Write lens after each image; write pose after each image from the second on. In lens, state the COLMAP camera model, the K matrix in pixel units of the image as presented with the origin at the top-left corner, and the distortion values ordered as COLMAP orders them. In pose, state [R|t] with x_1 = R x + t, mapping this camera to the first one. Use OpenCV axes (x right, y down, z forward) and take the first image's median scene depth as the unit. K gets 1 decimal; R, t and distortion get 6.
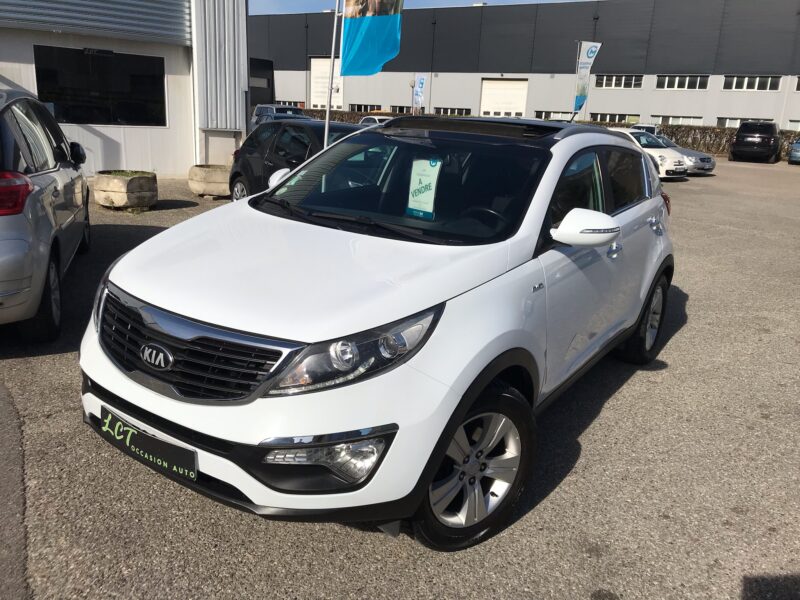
lens RADIAL K [[659.4, 0, 400.7], [0, 659.4, 297.9], [0, 0, 1]] dist [0.006890, 0.018260]
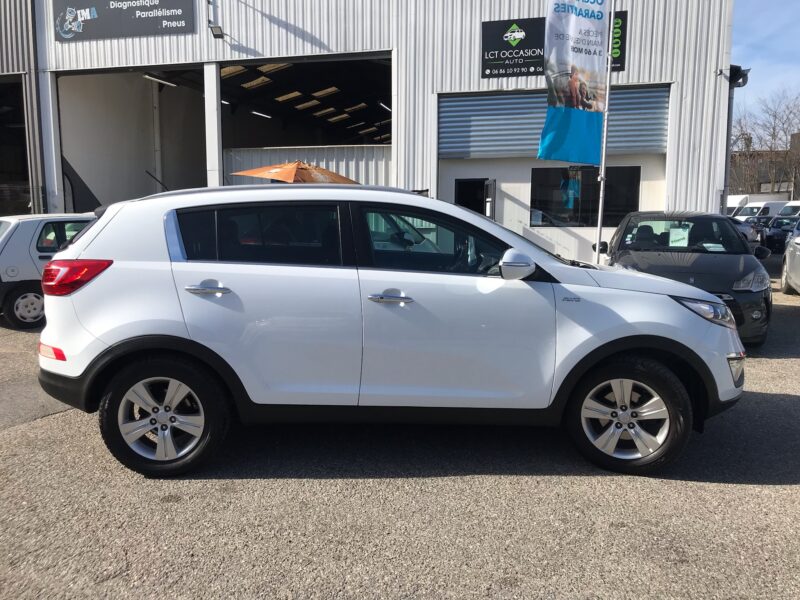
lens RADIAL K [[661.2, 0, 398.2], [0, 661.2, 301.8], [0, 0, 1]] dist [0.015026, 0.004558]
pose [[0.577404, 0.061371, -0.814149, 1.422872], [-0.194629, 0.978770, -0.064253, 0.027336], [0.792922, 0.195557, 0.577090, 0.391417]]
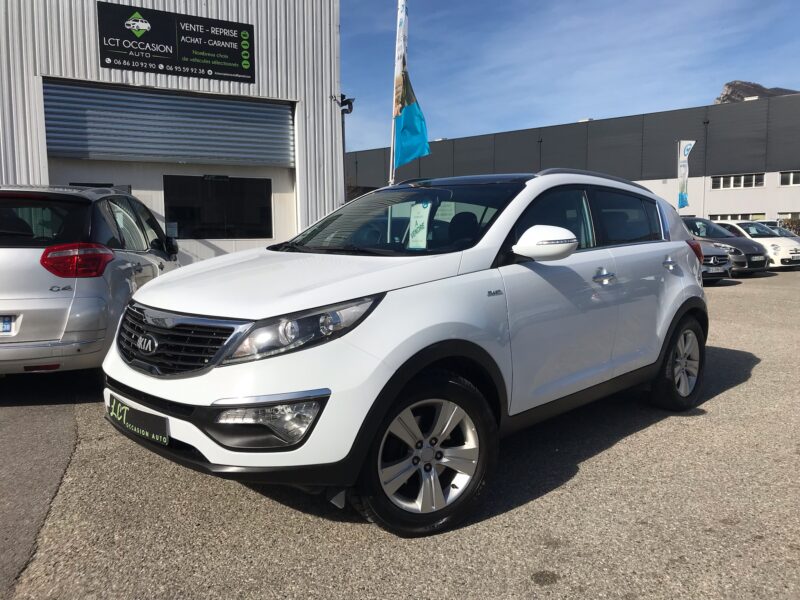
lens RADIAL K [[660.4, 0, 399.8], [0, 660.4, 296.8], [0, 0, 1]] dist [0.014924, 0.008331]
pose [[0.982698, -0.041445, -0.180519, 0.238066], [0.008632, 0.983832, -0.178888, 0.174126], [0.185015, 0.174234, 0.967167, -0.077418]]
